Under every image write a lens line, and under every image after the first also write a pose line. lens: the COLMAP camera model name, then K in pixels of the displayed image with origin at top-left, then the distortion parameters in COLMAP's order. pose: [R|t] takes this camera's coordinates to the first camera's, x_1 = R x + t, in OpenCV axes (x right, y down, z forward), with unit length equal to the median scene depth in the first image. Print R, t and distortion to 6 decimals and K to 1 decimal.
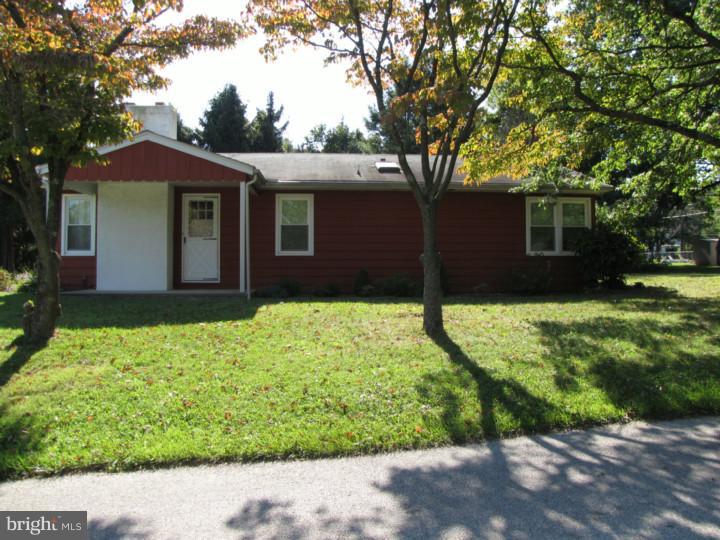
lens RADIAL K [[608.7, 0, 366.0], [0, 608.7, 255.8], [0, 0, 1]] dist [-0.184245, 0.153263]
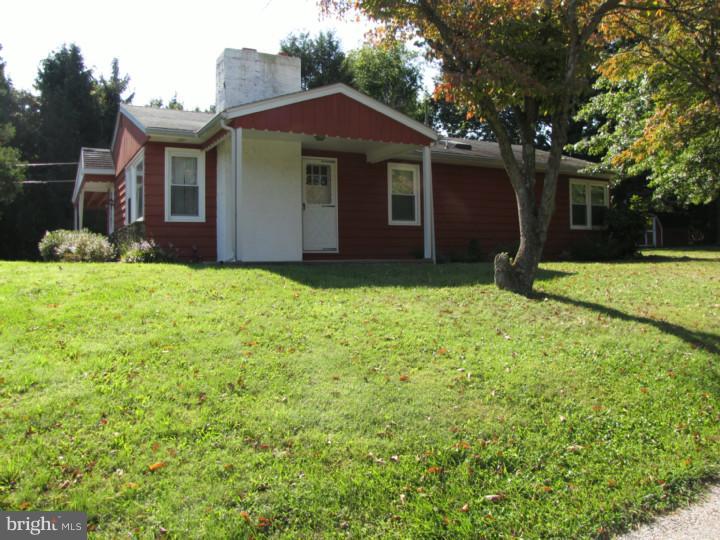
lens RADIAL K [[608.7, 0, 366.0], [0, 608.7, 255.8], [0, 0, 1]] dist [-0.184245, 0.153263]
pose [[0.915725, -0.006529, 0.401753, -0.583076], [-0.000635, 0.999843, 0.017696, 0.032223], [-0.401806, -0.016459, 0.915577, 0.111605]]
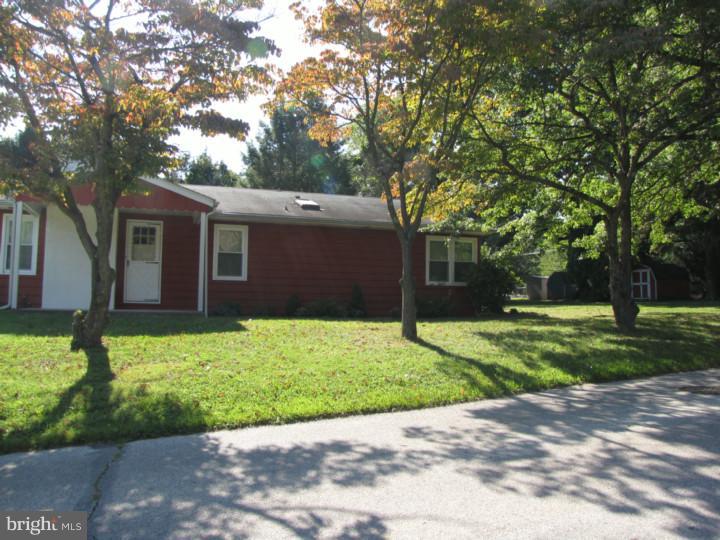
lens RADIAL K [[608.7, 0, 366.0], [0, 608.7, 255.8], [0, 0, 1]] dist [-0.184245, 0.153263]
pose [[0.963417, 0.033500, 0.265905, -0.174097], [-0.018976, 0.998194, -0.057005, 0.012750], [-0.267334, 0.049874, 0.962312, -0.125842]]
